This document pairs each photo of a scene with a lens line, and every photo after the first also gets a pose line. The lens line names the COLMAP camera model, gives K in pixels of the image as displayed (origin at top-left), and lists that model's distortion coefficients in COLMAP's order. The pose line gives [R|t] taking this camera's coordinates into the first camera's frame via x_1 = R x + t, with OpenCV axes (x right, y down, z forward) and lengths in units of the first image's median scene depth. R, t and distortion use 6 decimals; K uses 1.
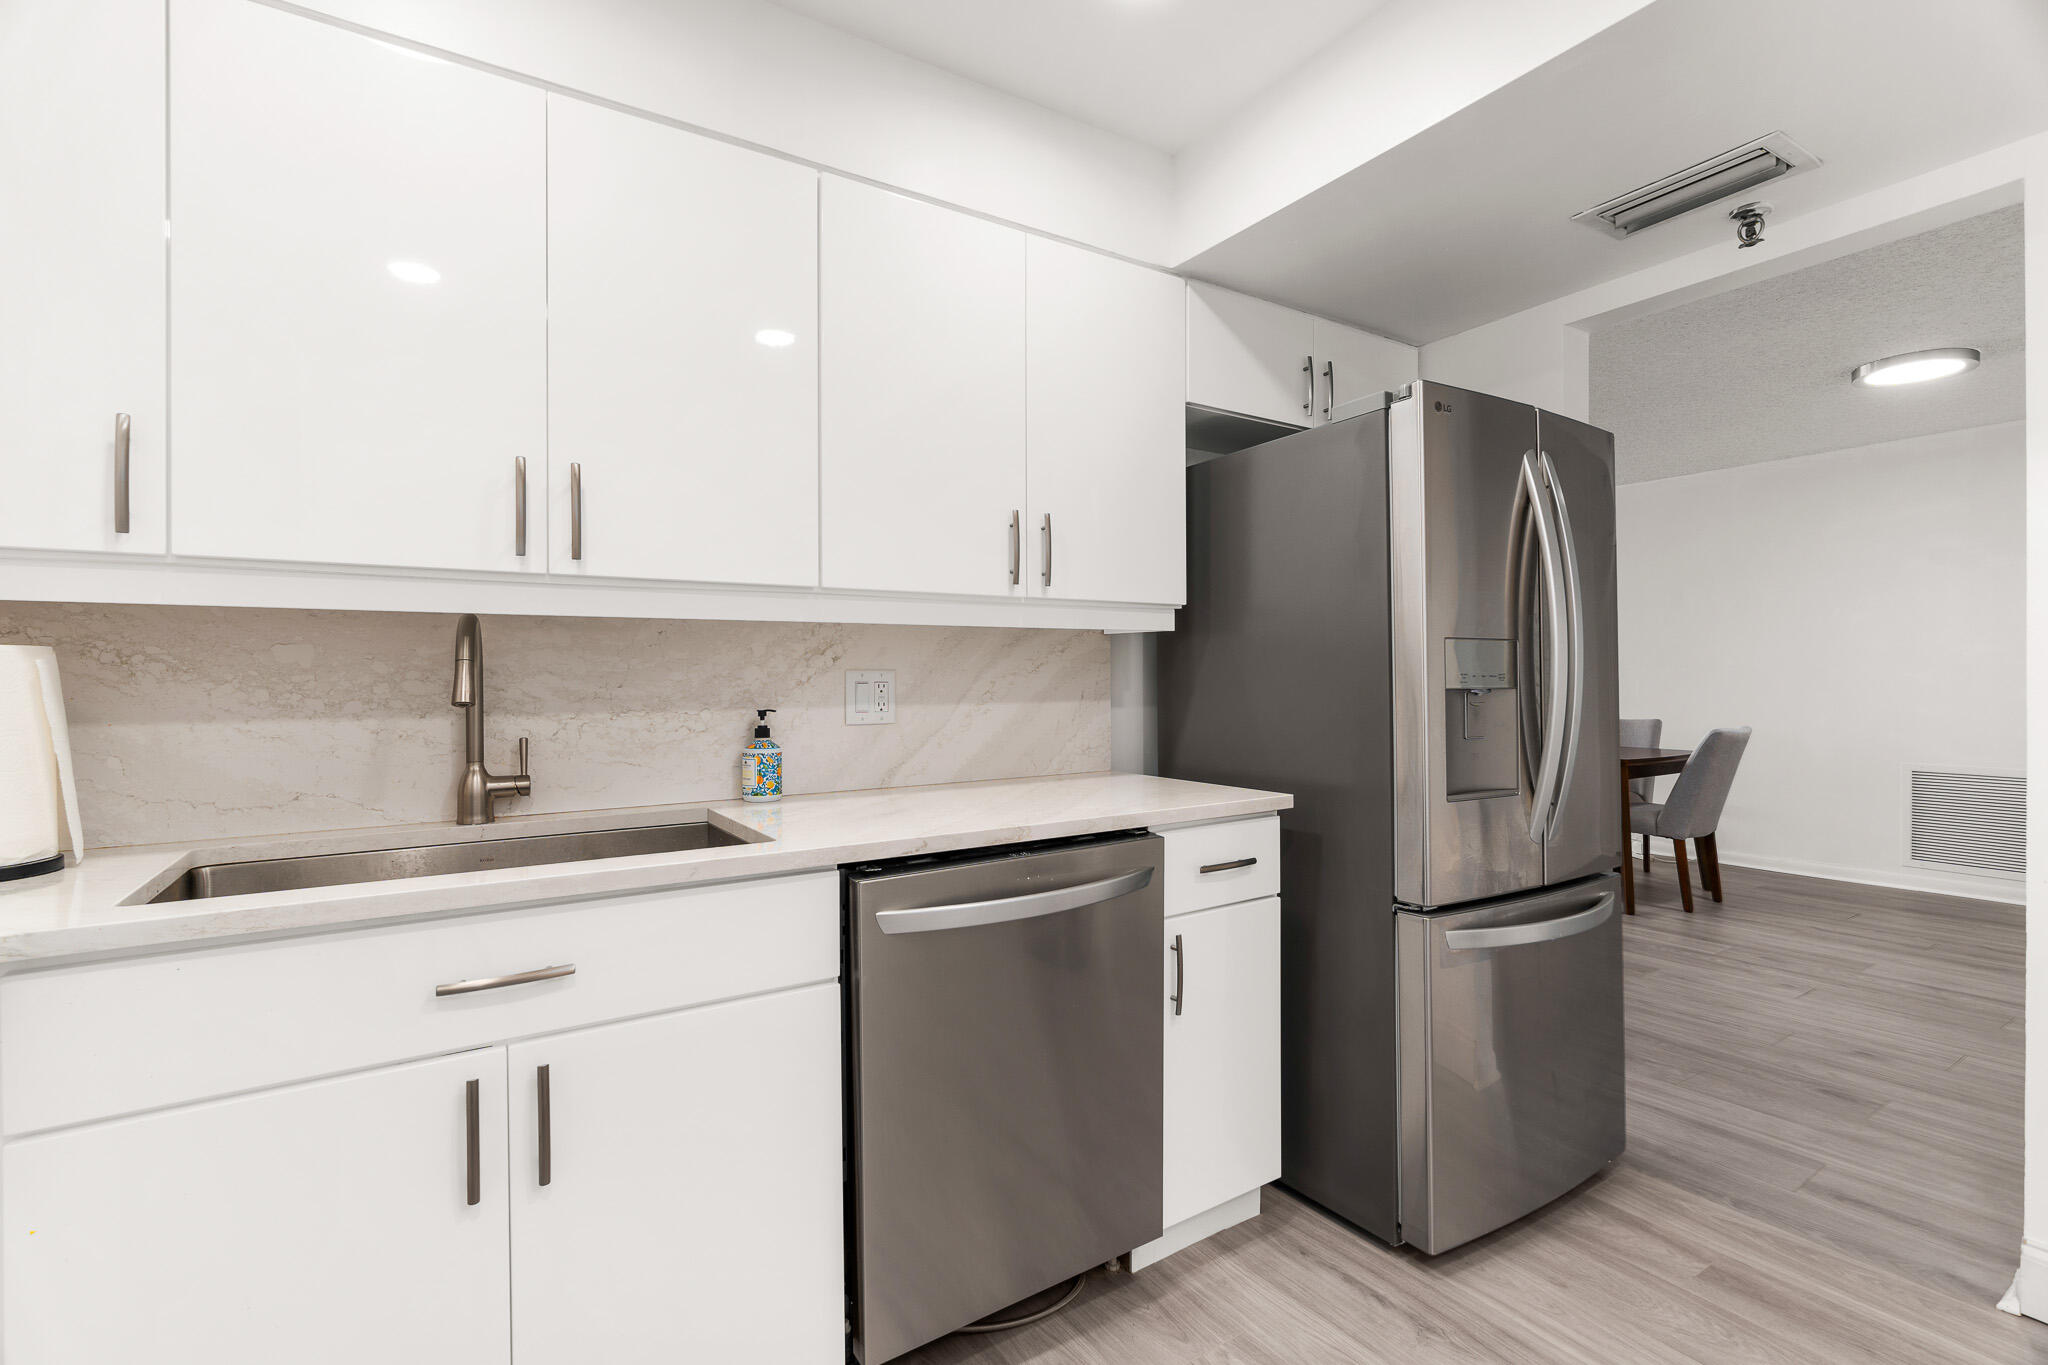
lens RADIAL K [[934.2, 0, 1041.1], [0, 934.2, 676.7], [0, 0, 1]] dist [-0.003608, 0.000915]
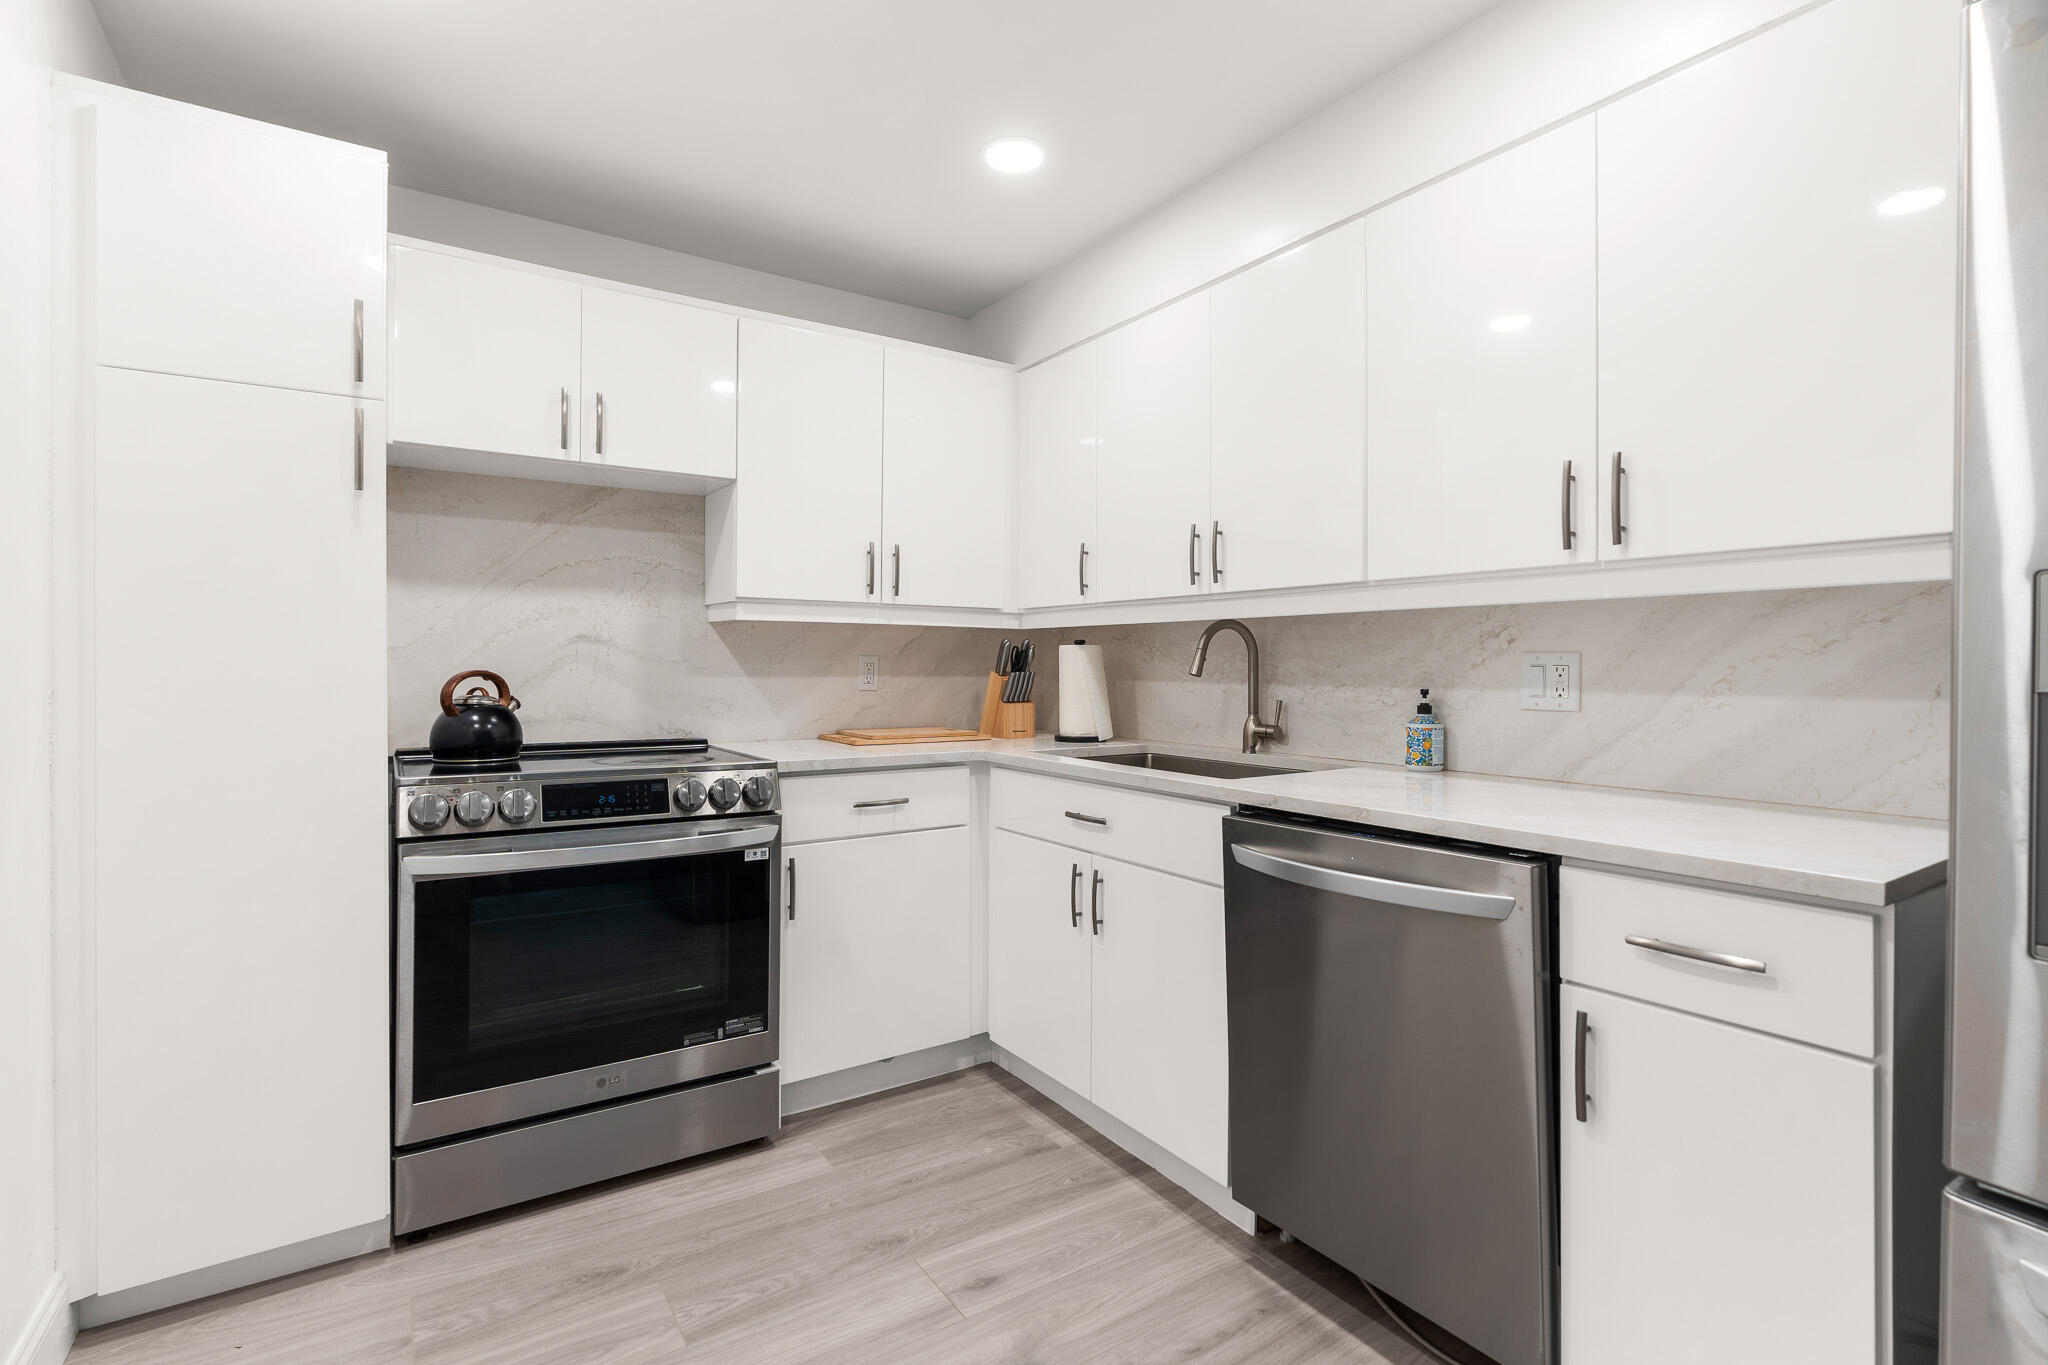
lens RADIAL K [[934.2, 0, 1021.5], [0, 934.2, 674.7], [0, 0, 1]] dist [-0.003608, 0.000915]
pose [[0.027834, 0.019488, -0.999423, 0.765564], [-0.001066, 0.999810, 0.019466, -0.002534], [0.999612, 0.000524, 0.027850, 0.468565]]
